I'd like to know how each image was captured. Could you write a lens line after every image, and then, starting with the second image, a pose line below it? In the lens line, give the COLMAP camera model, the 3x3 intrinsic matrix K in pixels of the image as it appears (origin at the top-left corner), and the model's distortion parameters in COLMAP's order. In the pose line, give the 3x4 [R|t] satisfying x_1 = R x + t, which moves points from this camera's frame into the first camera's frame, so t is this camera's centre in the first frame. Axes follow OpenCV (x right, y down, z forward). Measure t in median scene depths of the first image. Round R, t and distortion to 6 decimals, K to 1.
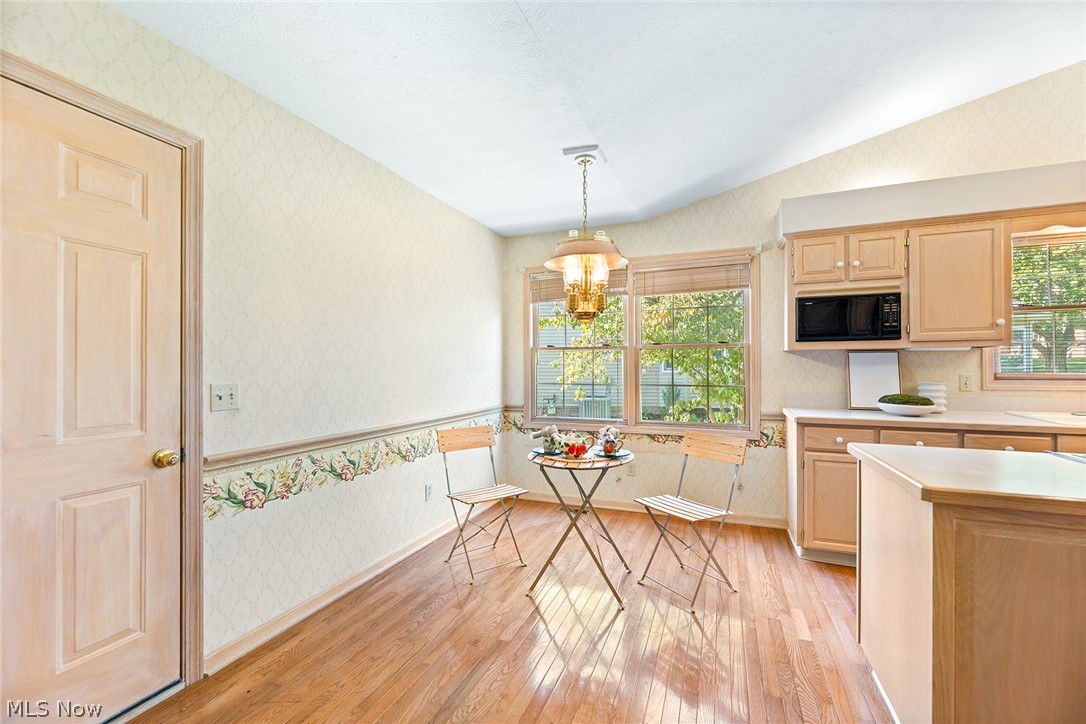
lens RADIAL K [[446.2, 0, 552.9], [0, 446.2, 367.3], [0, 0, 1]] dist [0.003240, -0.000066]
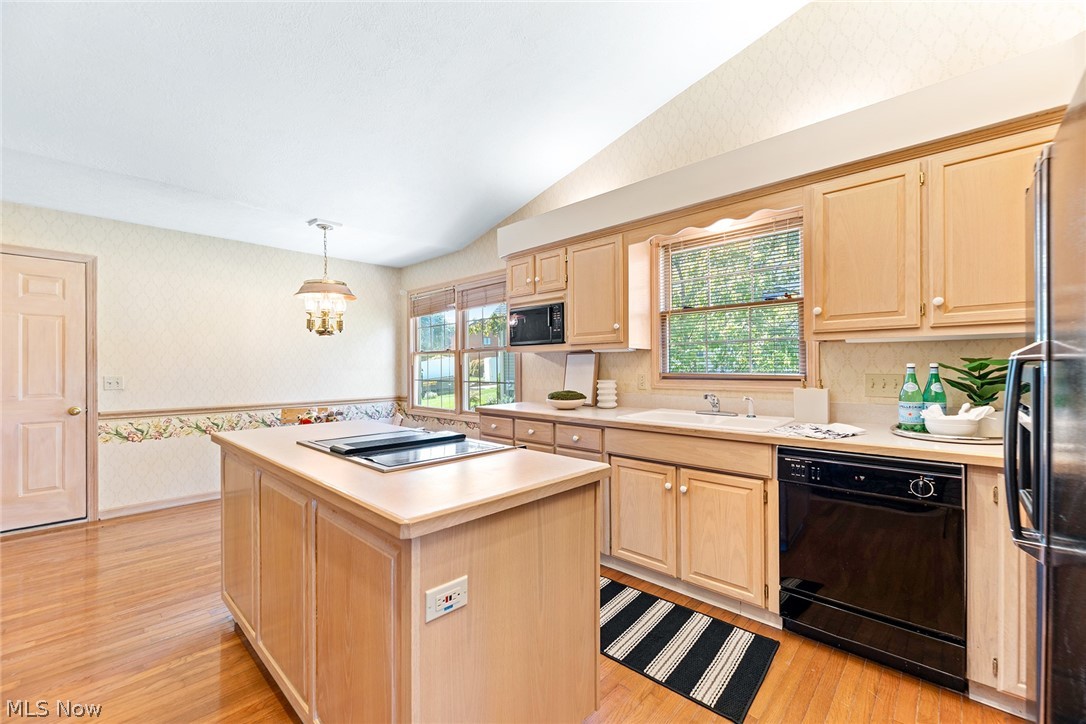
lens RADIAL K [[446.2, 0, 552.9], [0, 446.2, 367.3], [0, 0, 1]] dist [0.003240, -0.000066]
pose [[0.927985, -0.000251, -0.372616, 1.437009], [0.001278, 0.999996, 0.002510, -0.004501], [0.372614, -0.002805, 0.927982, -0.090468]]
